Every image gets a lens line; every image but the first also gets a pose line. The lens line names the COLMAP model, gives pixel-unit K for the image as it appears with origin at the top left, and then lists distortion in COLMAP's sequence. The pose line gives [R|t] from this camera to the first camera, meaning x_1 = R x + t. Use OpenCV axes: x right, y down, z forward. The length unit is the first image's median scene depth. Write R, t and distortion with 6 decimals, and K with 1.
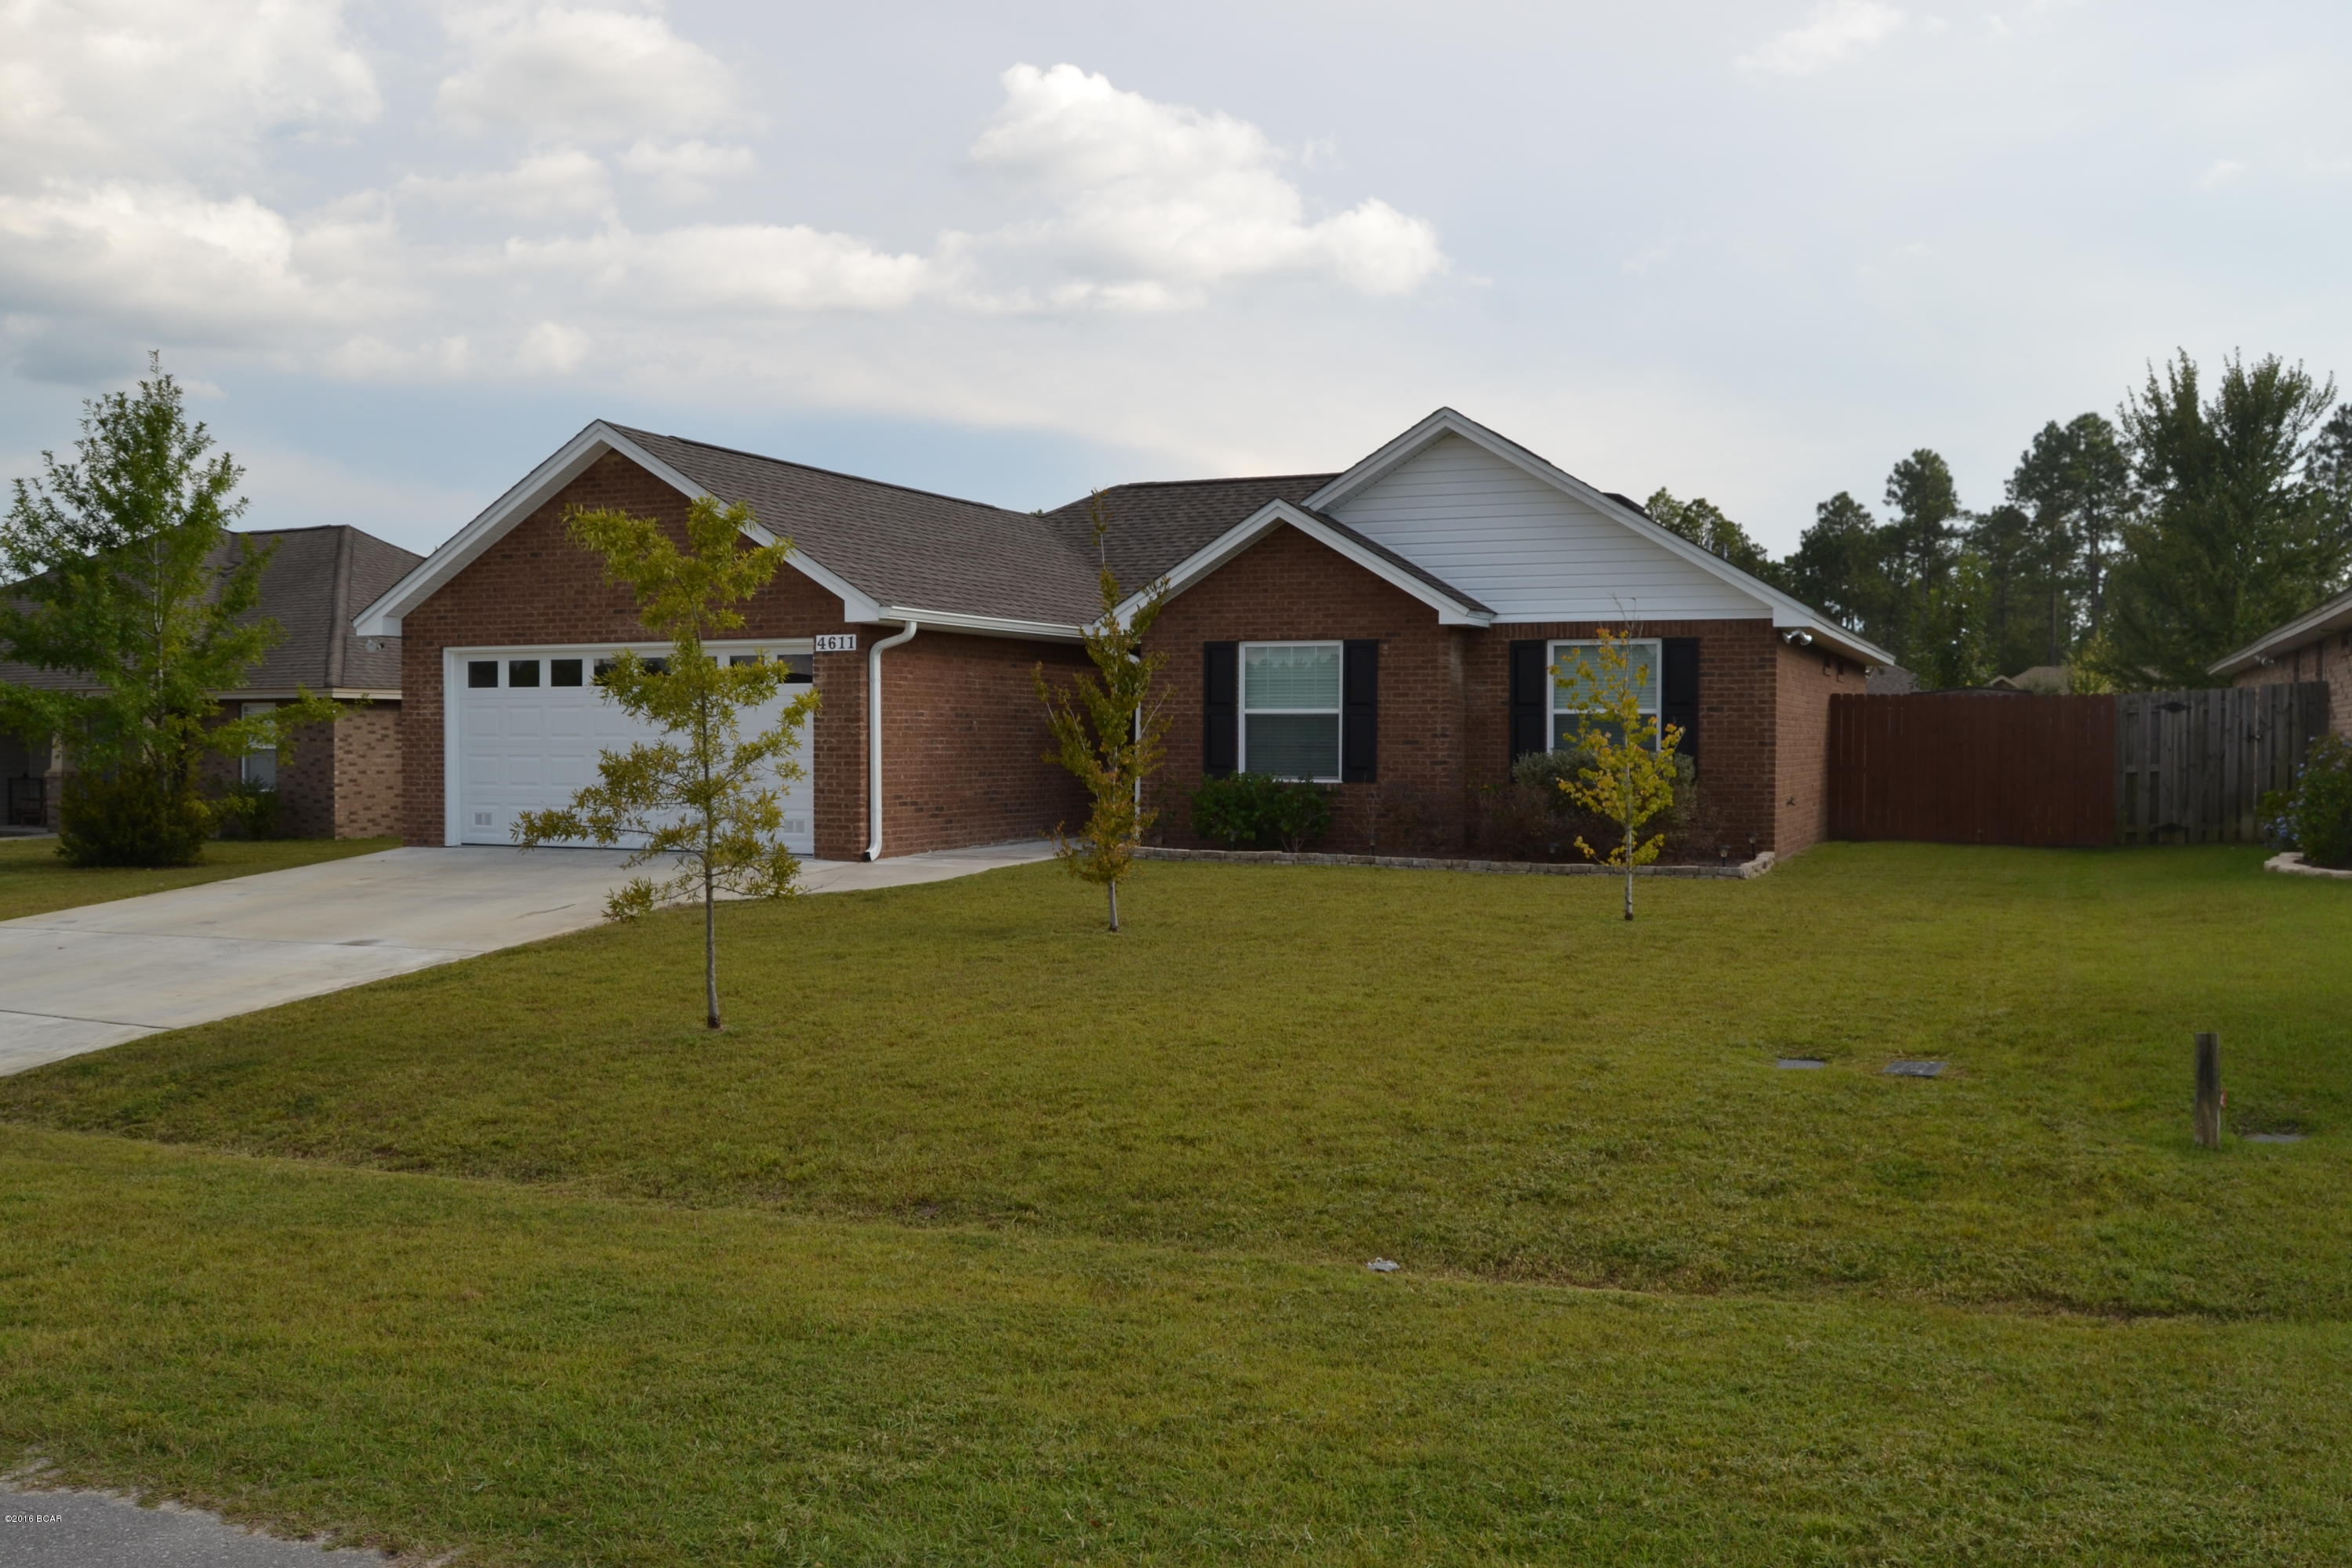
lens RADIAL K [[2065.8, 0, 1176.0], [0, 2065.8, 784.0], [0, 0, 1]] dist [-0.083576, 0.001145]
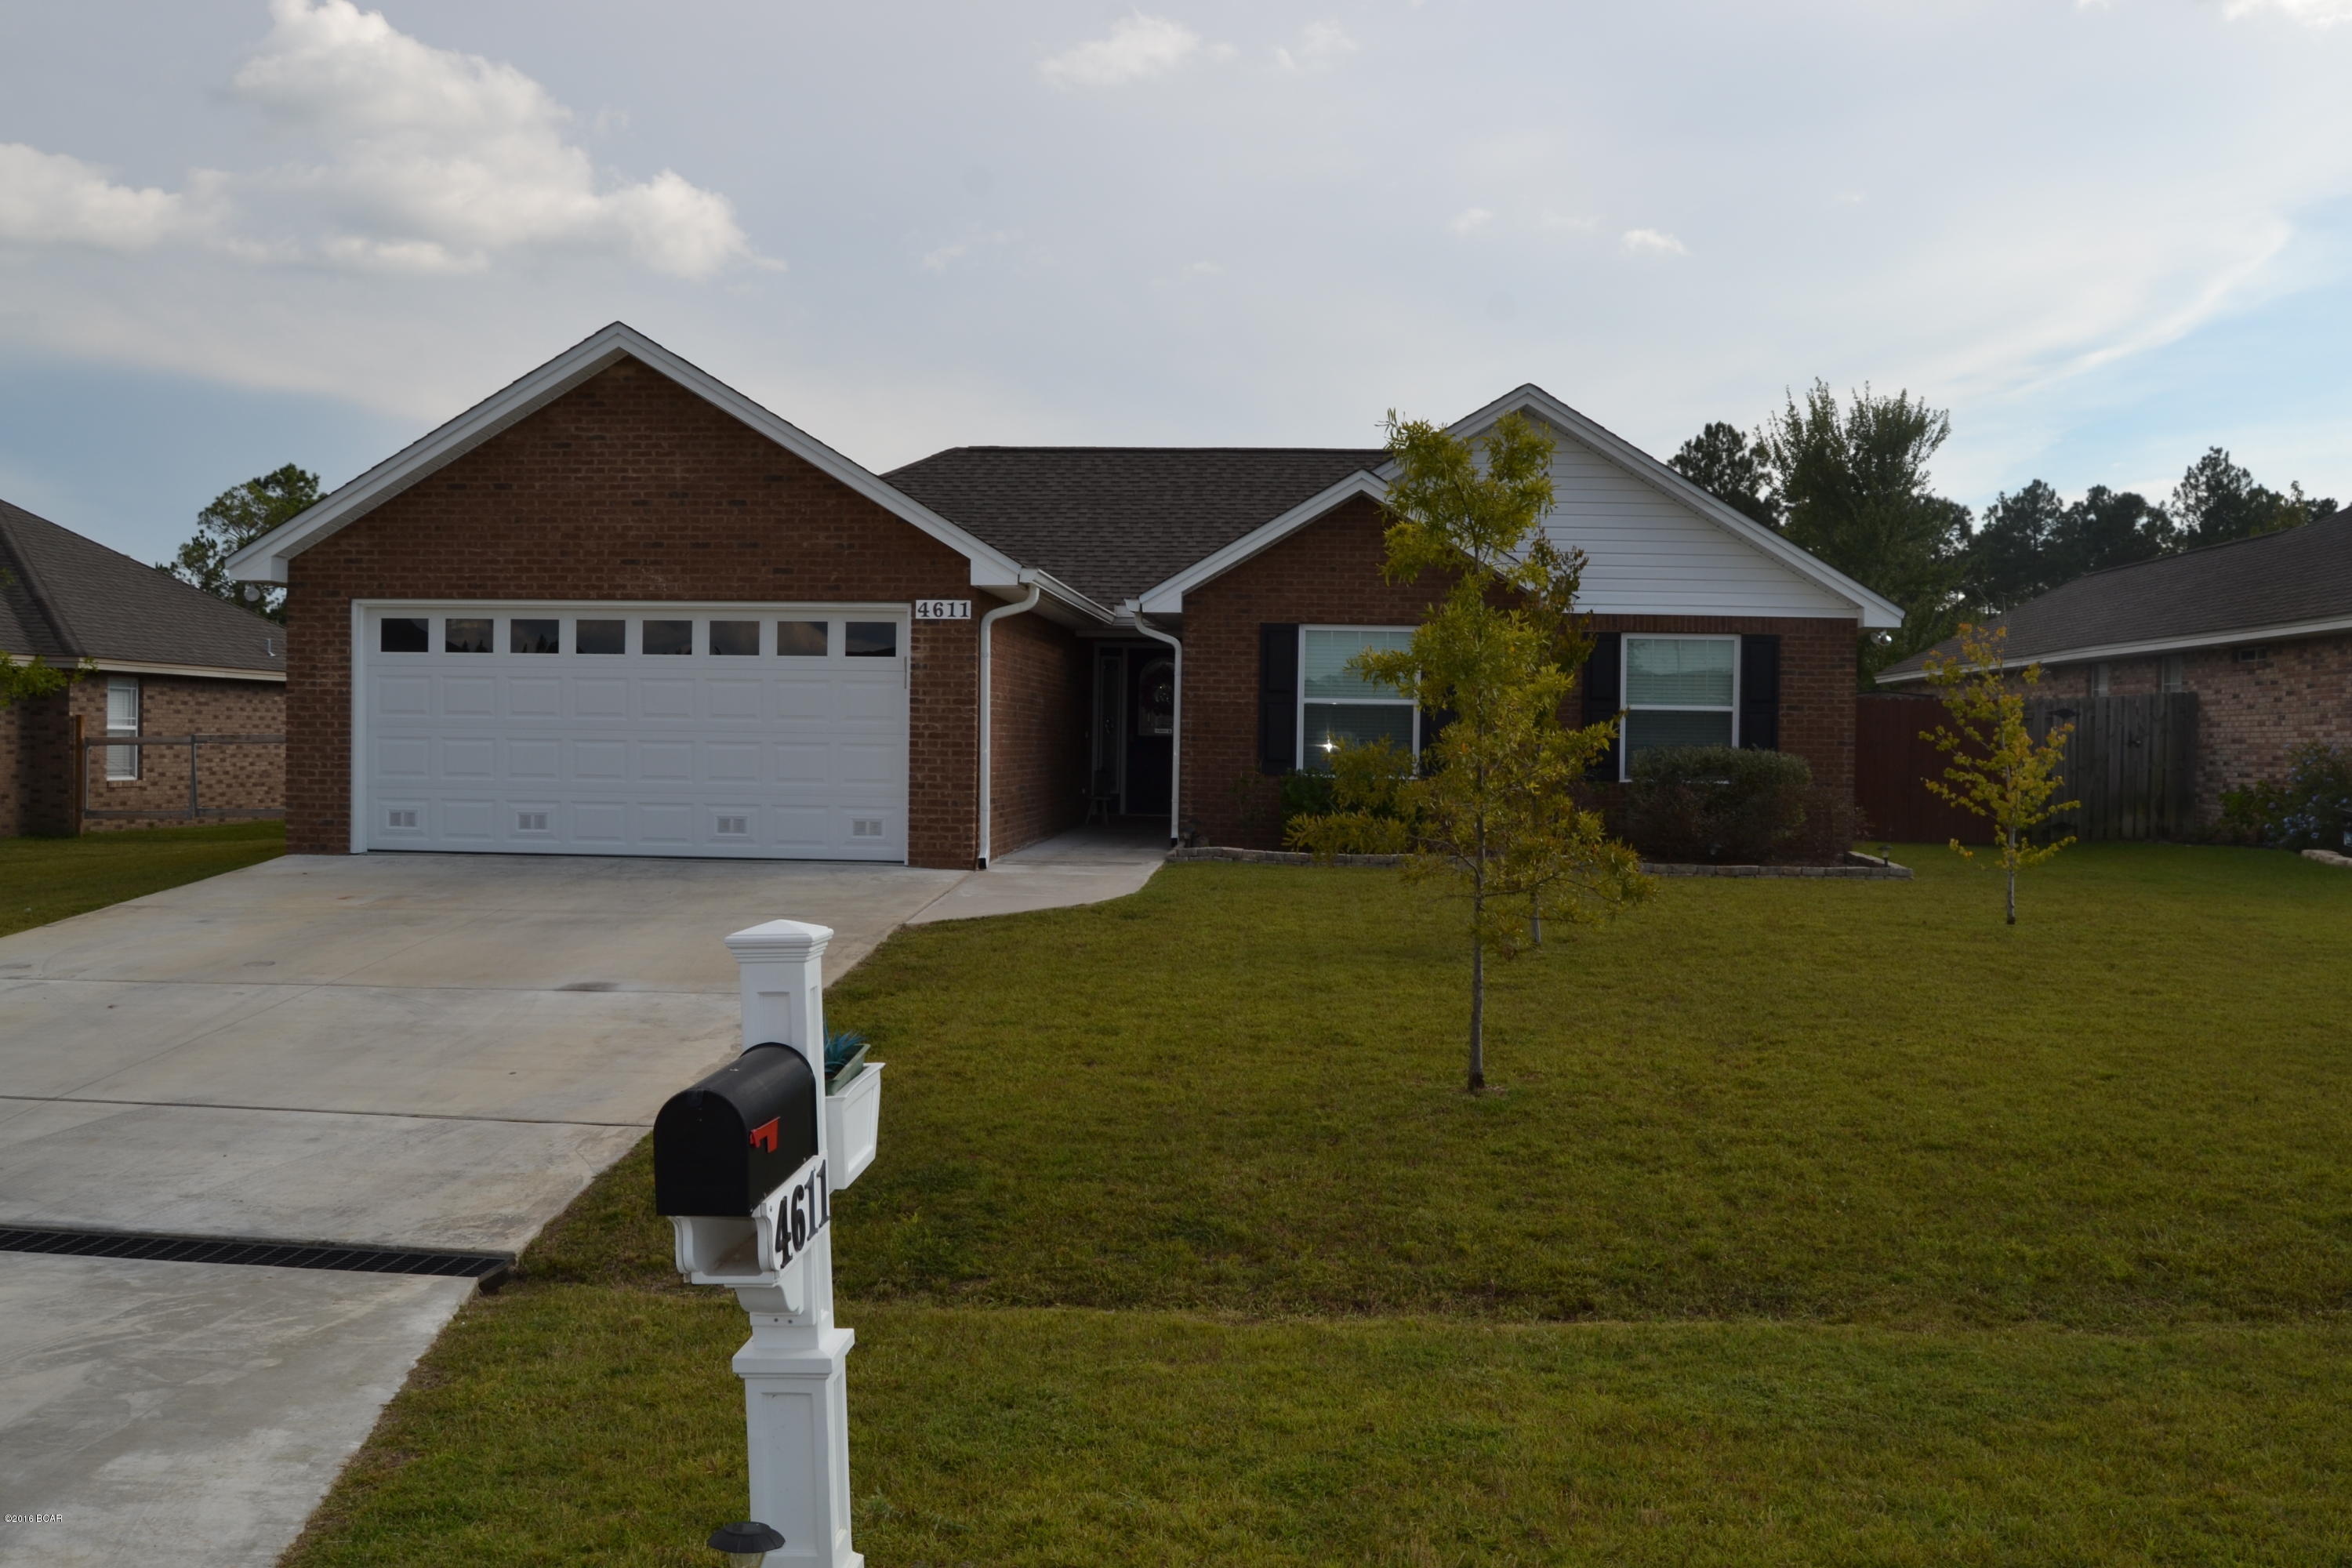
lens RADIAL K [[2065.8, 0, 1176.0], [0, 2065.8, 784.0], [0, 0, 1]] dist [-0.083576, 0.001145]
pose [[0.938750, 0.005468, 0.344555, -0.350874], [-0.006566, 0.999976, 0.002020, 0.000278], [-0.344535, -0.004159, 0.938764, 0.169373]]
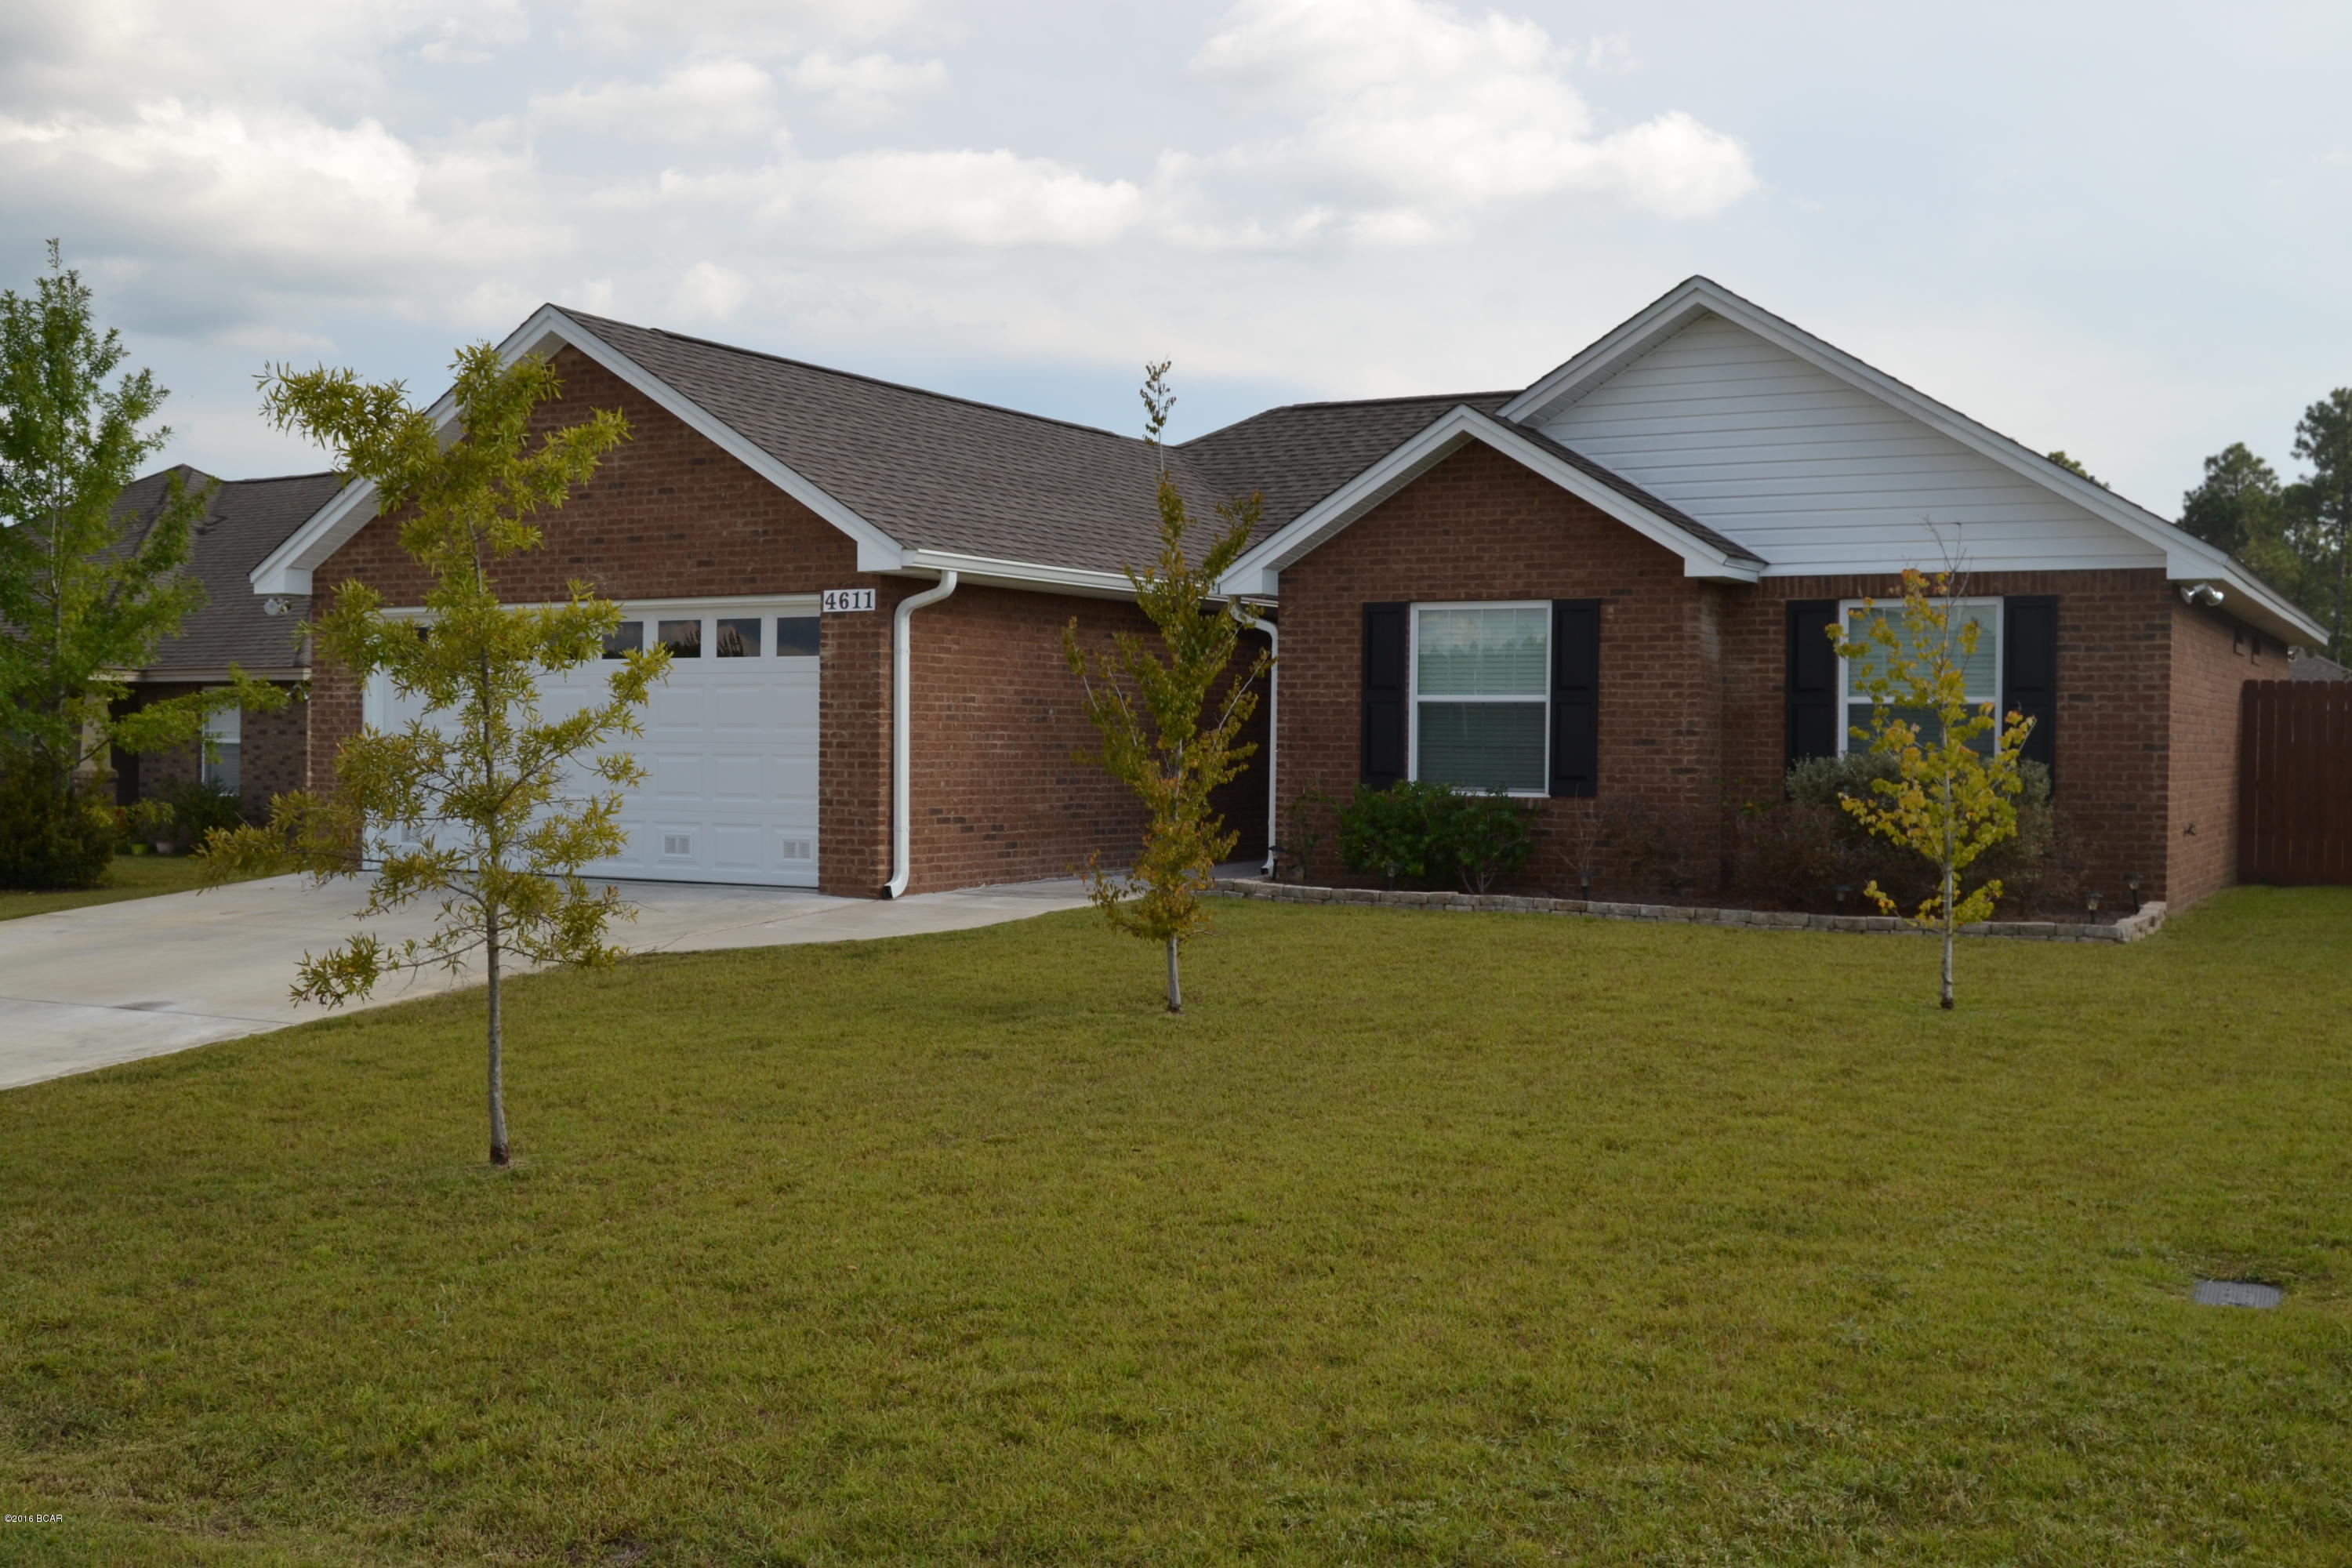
lens RADIAL K [[2404.8, 0, 1176.0], [0, 2404.8, 784.0], [0, 0, 1]] dist [-0.076182, 0.034927]
pose [[0.994612, 0.008568, -0.103316, 0.038250], [-0.009121, 0.999946, -0.004884, -0.000014], [0.103269, 0.005800, 0.994637, 0.154760]]
